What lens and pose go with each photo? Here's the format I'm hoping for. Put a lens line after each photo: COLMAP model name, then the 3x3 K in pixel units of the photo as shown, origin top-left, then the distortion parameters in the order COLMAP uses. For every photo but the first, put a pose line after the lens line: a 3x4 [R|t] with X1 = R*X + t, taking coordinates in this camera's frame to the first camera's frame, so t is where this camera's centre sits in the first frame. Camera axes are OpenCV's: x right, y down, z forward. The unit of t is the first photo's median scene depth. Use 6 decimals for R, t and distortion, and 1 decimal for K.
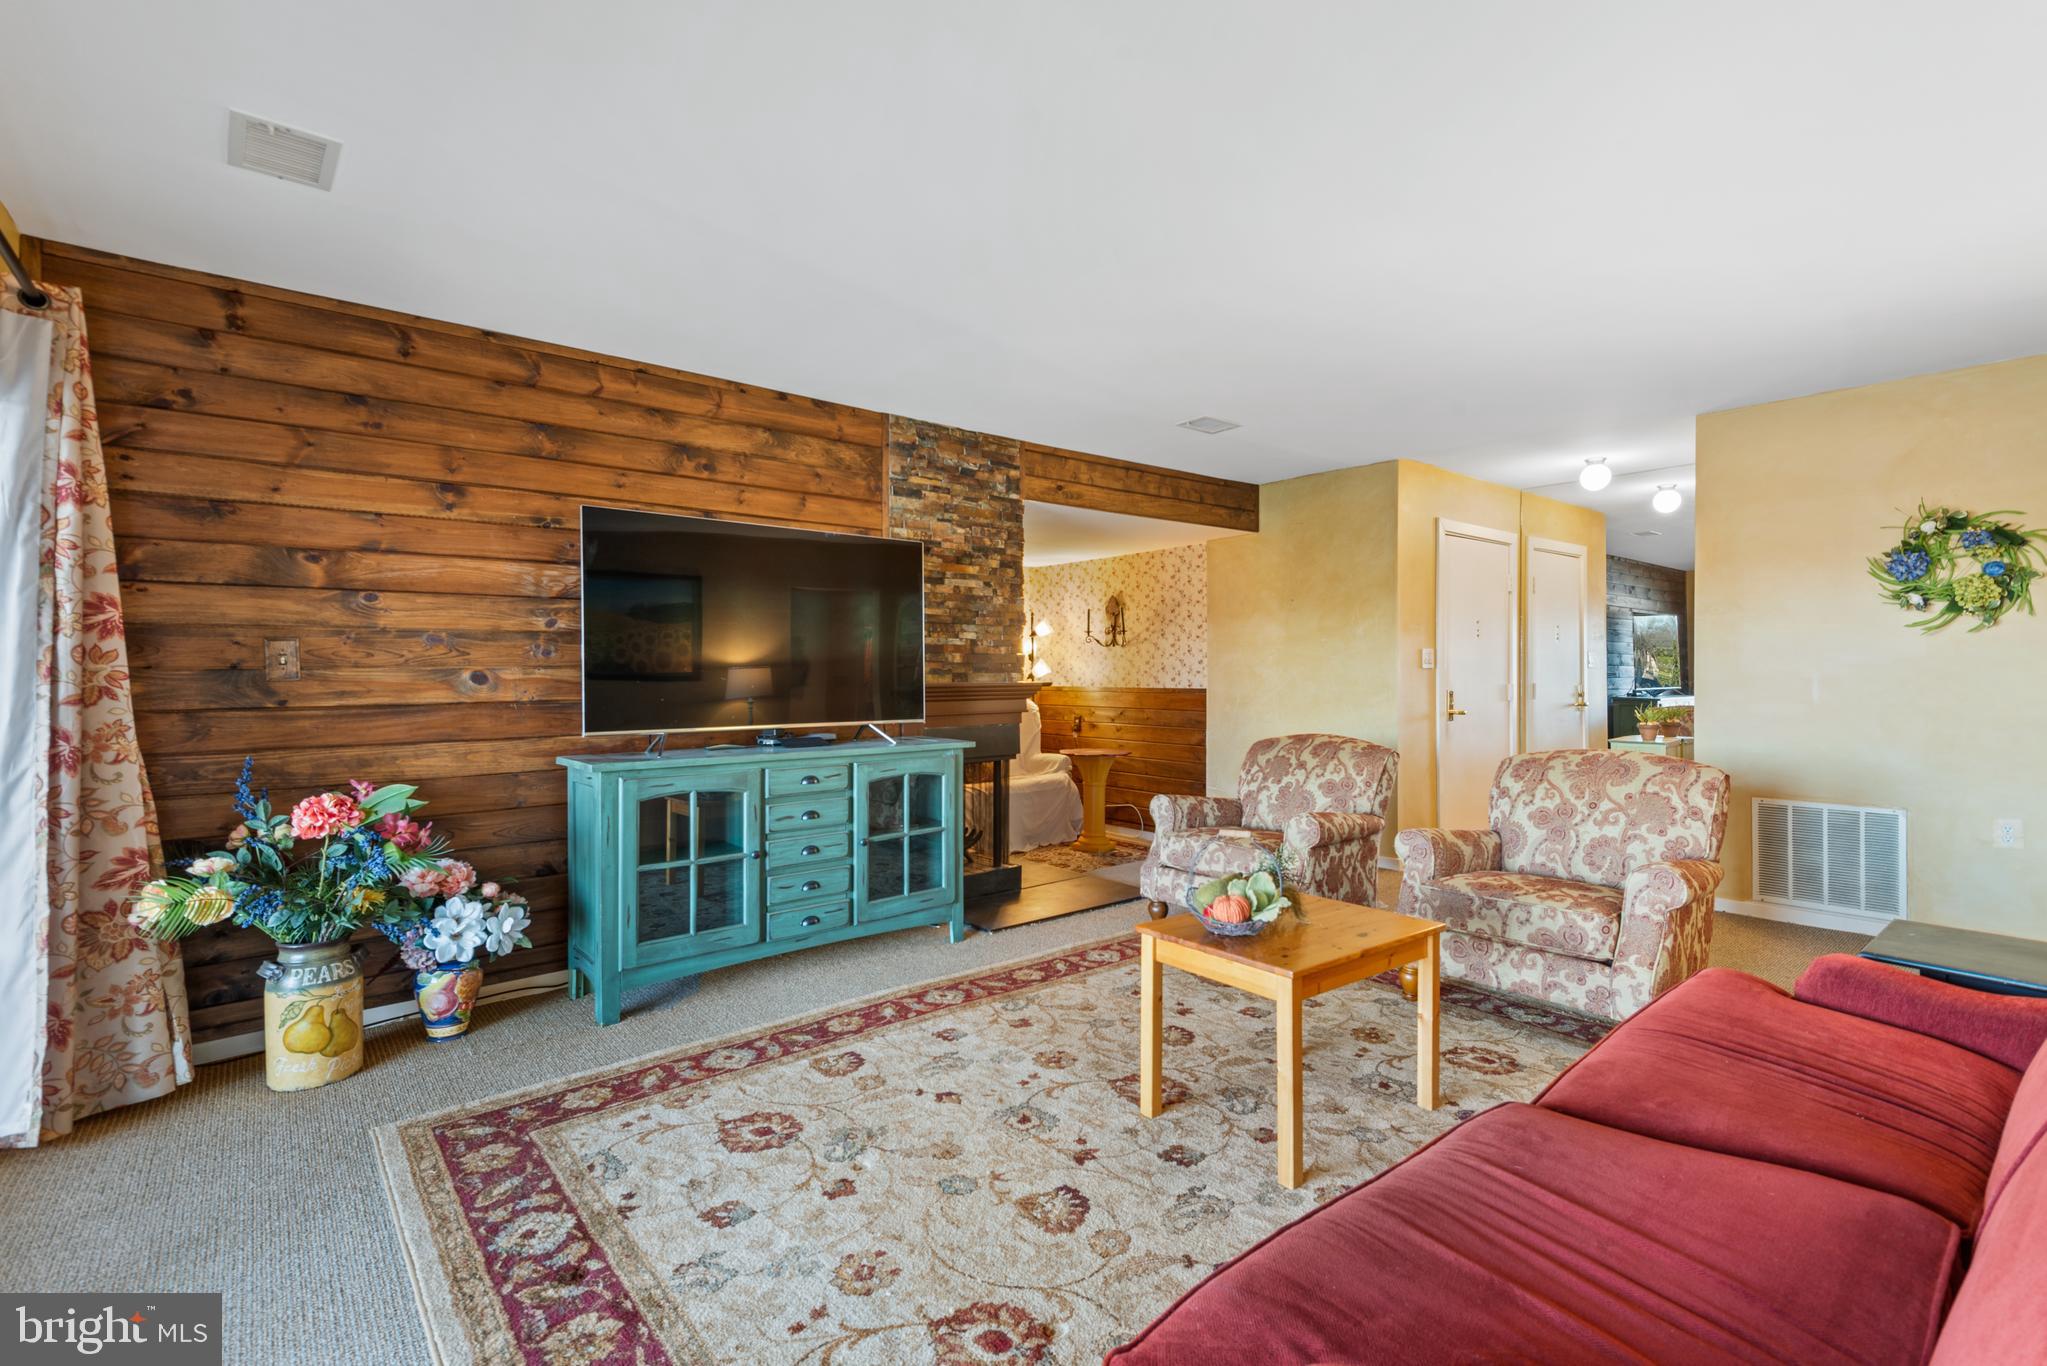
lens RADIAL K [[930.7, 0, 1025.6], [0, 930.7, 667.2], [0, 0, 1]] dist [0.037707, -0.017886]
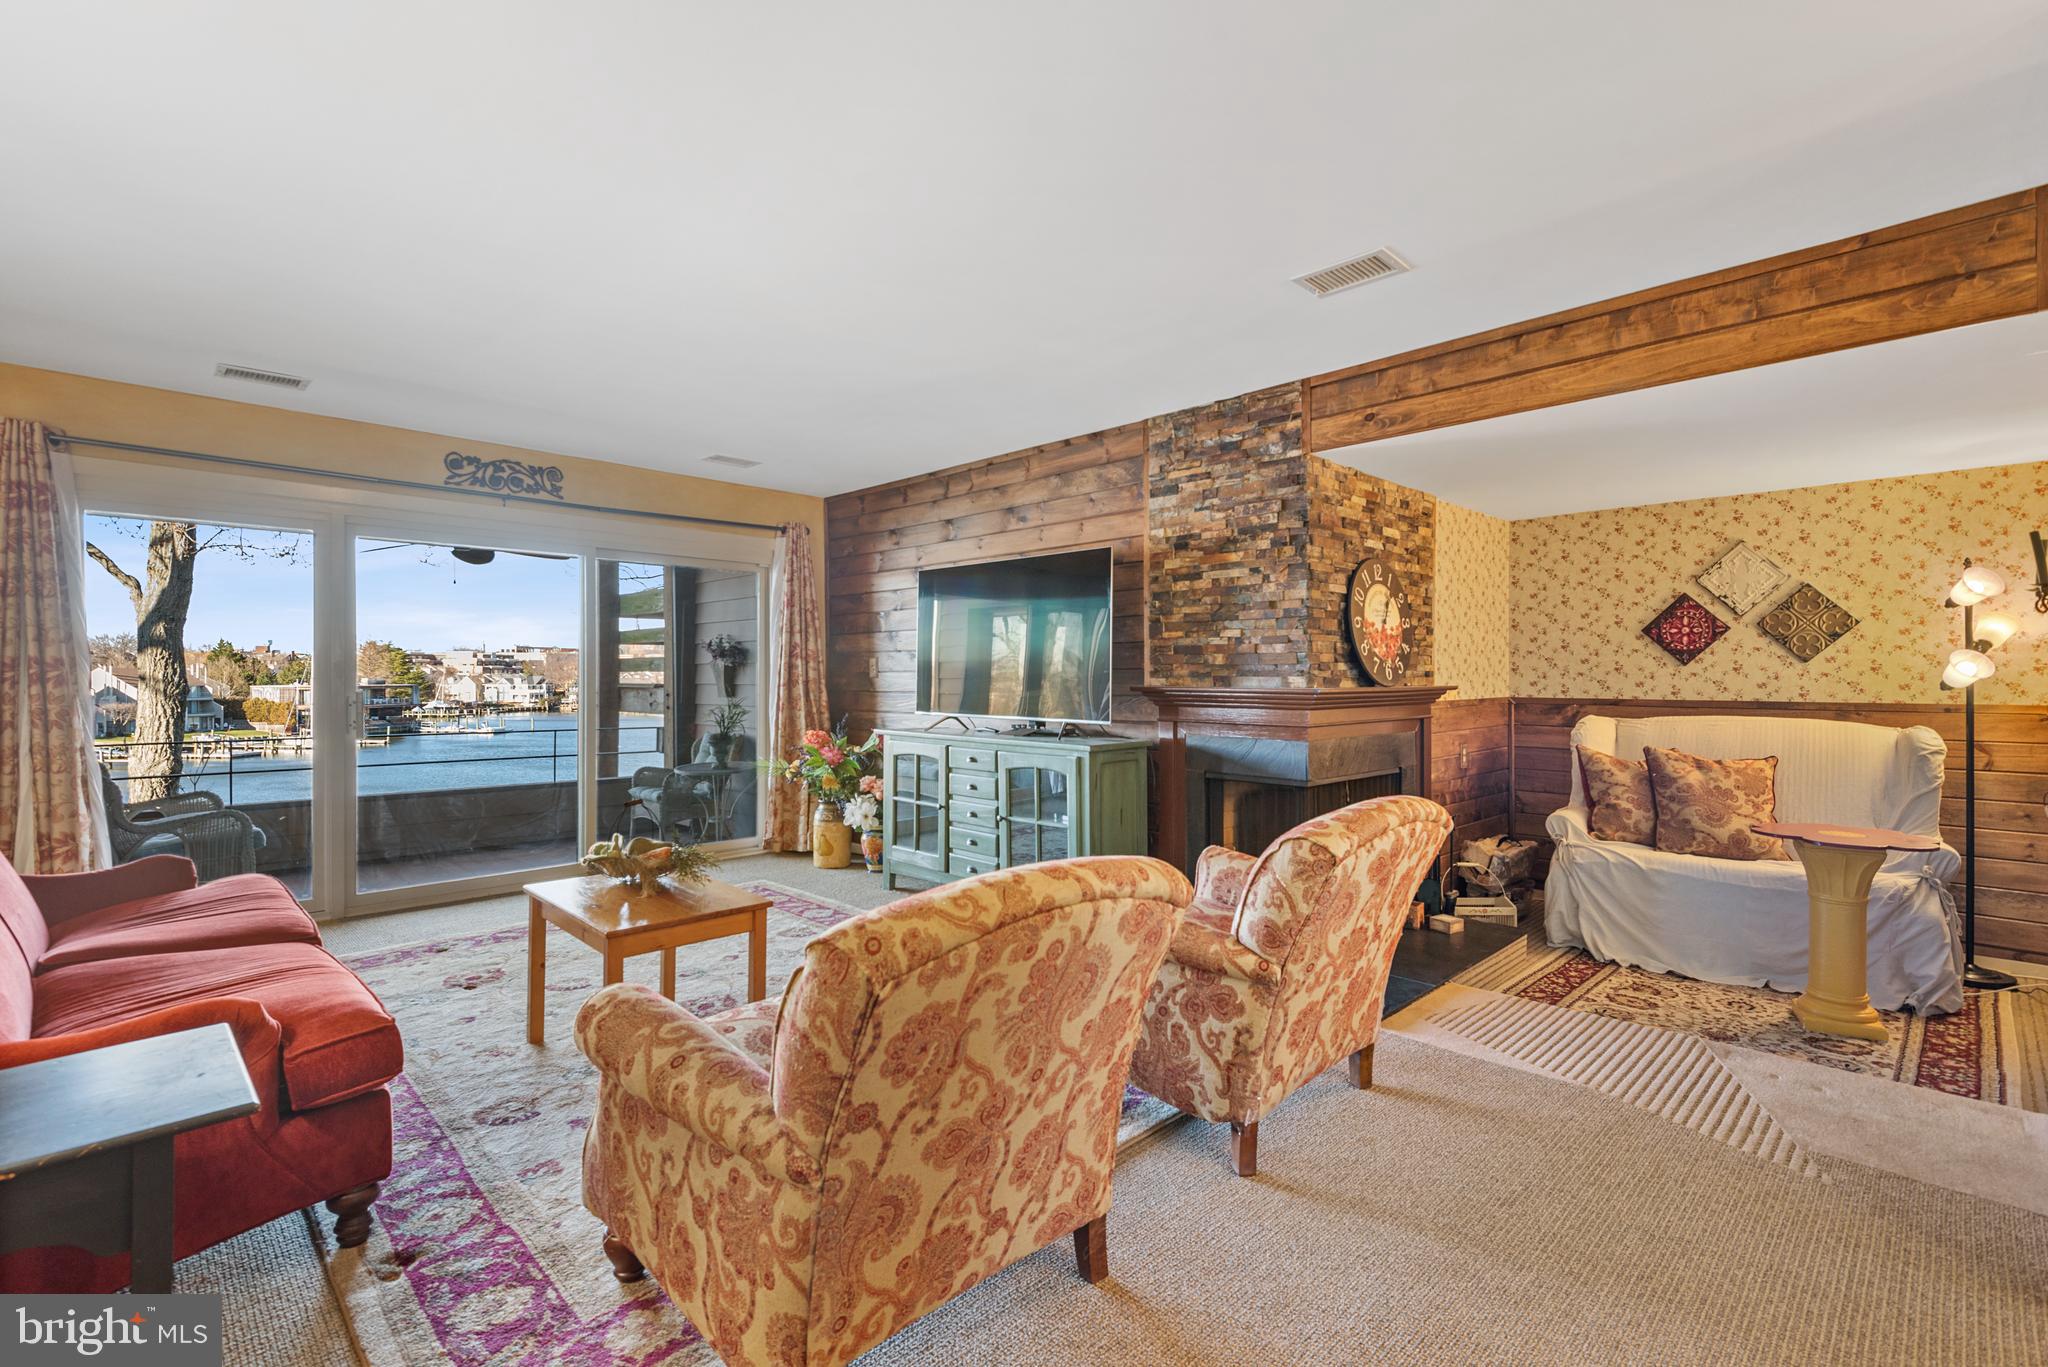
lens RADIAL K [[912.7, 0, 1029.6], [0, 912.7, 669.5], [0, 0, 1]] dist [0.003787, -0.000368]
pose [[0.084068, -0.003110, -0.996455, 1.110125], [0.003021, 0.999991, -0.002866, 0.002472], [0.996455, -0.002769, 0.084076, 1.063942]]
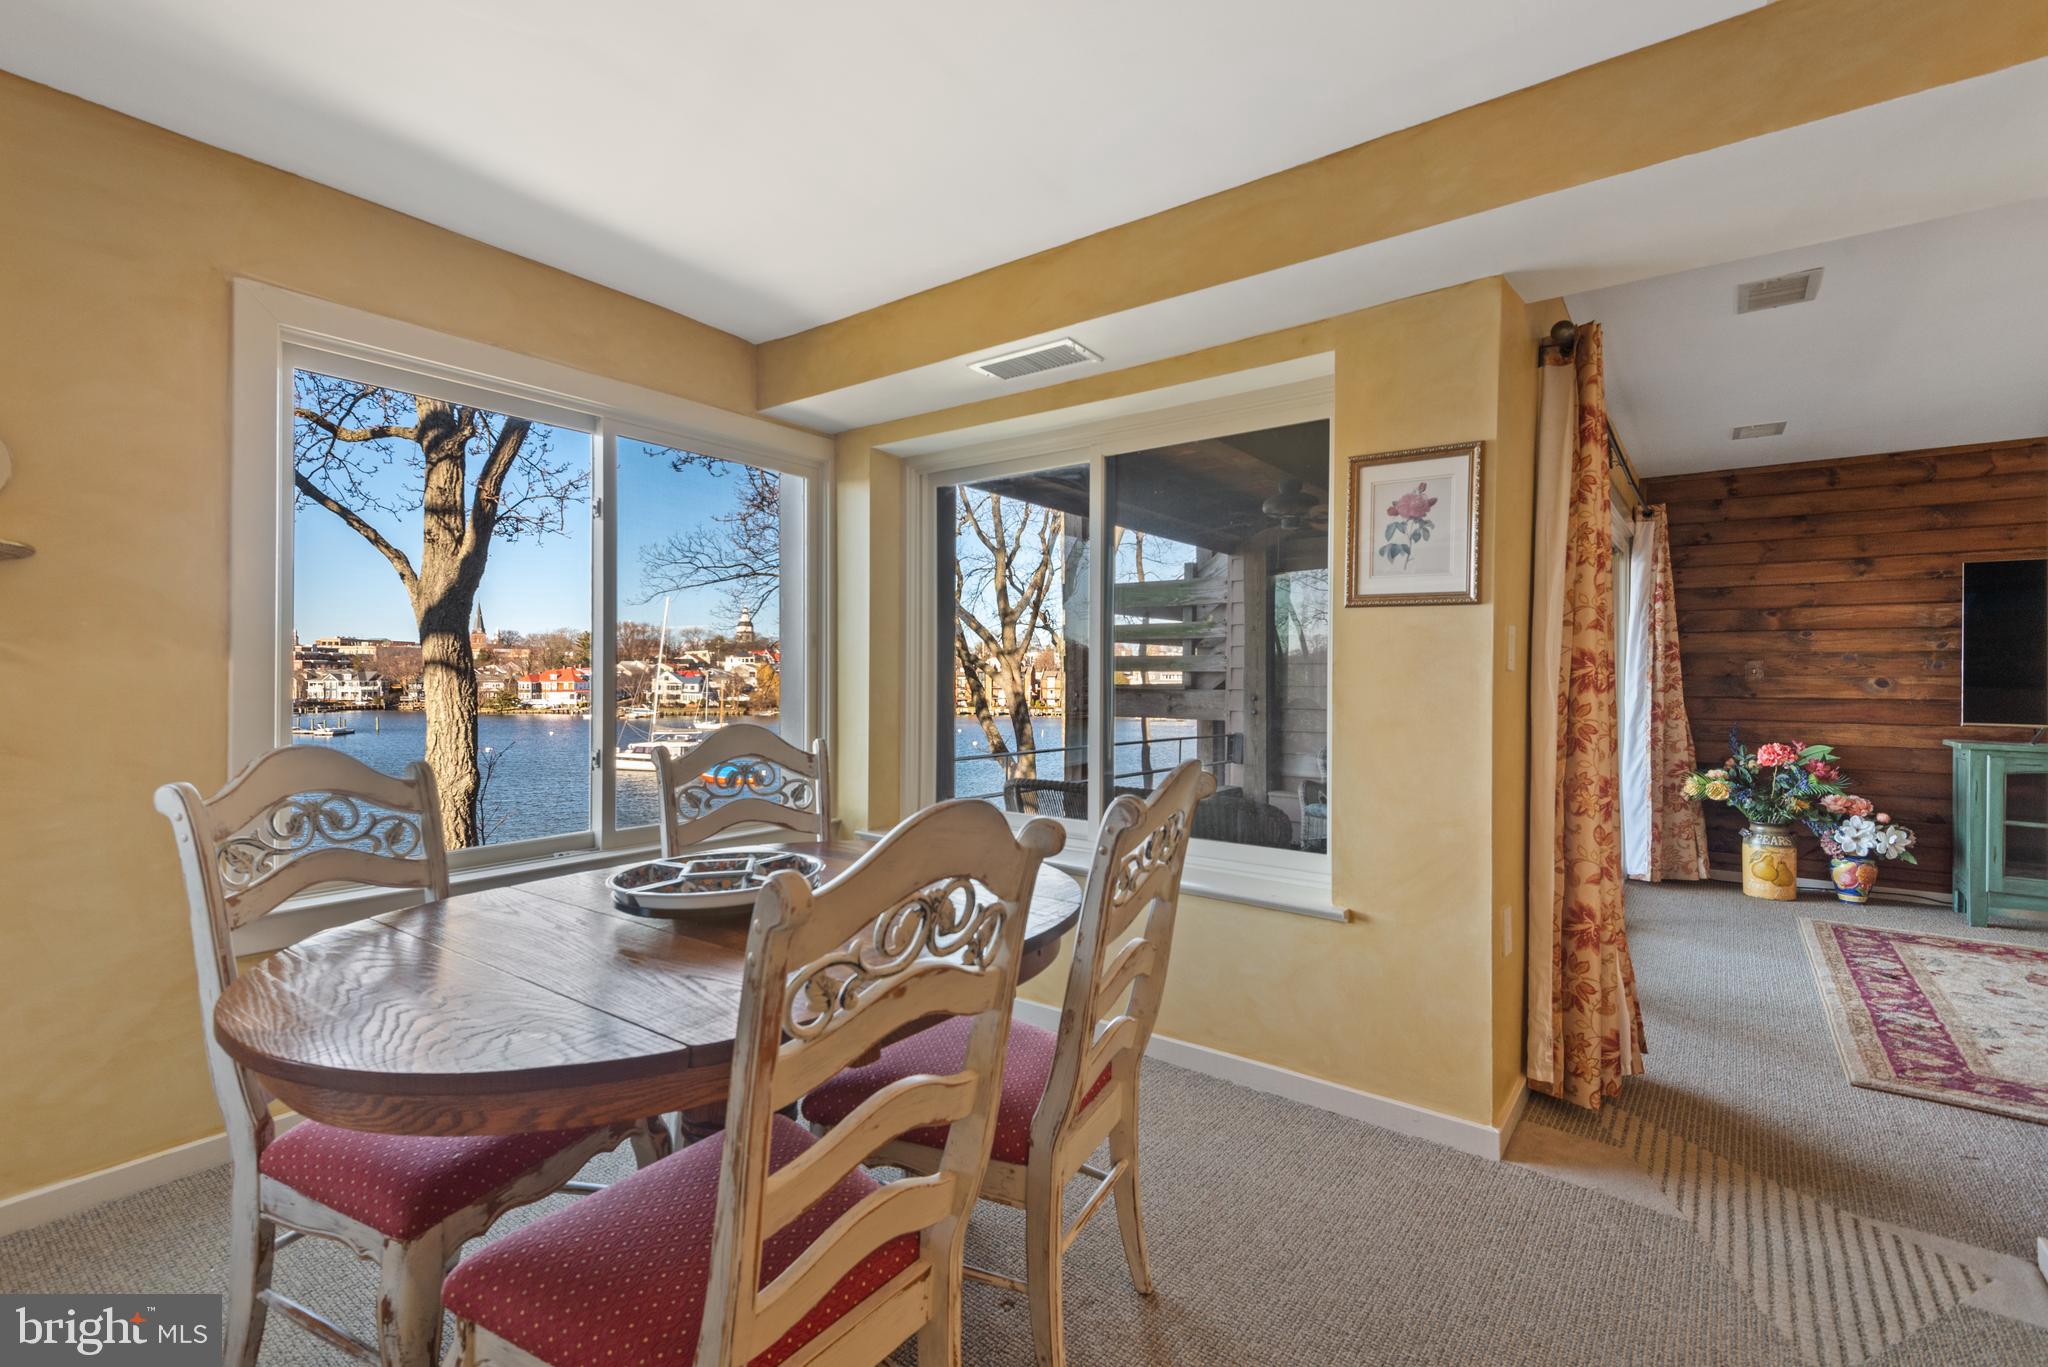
lens RADIAL K [[913.3, 0, 1024.0], [0, 913.3, 683.5], [0, 0, 1]] dist [0.002383, -0.000438]
pose [[0.225583, 0.013305, -0.974133, 0.560186], [-0.005232, 0.999909, 0.012446, 0.000955], [0.974210, 0.002289, 0.225632, -0.700735]]
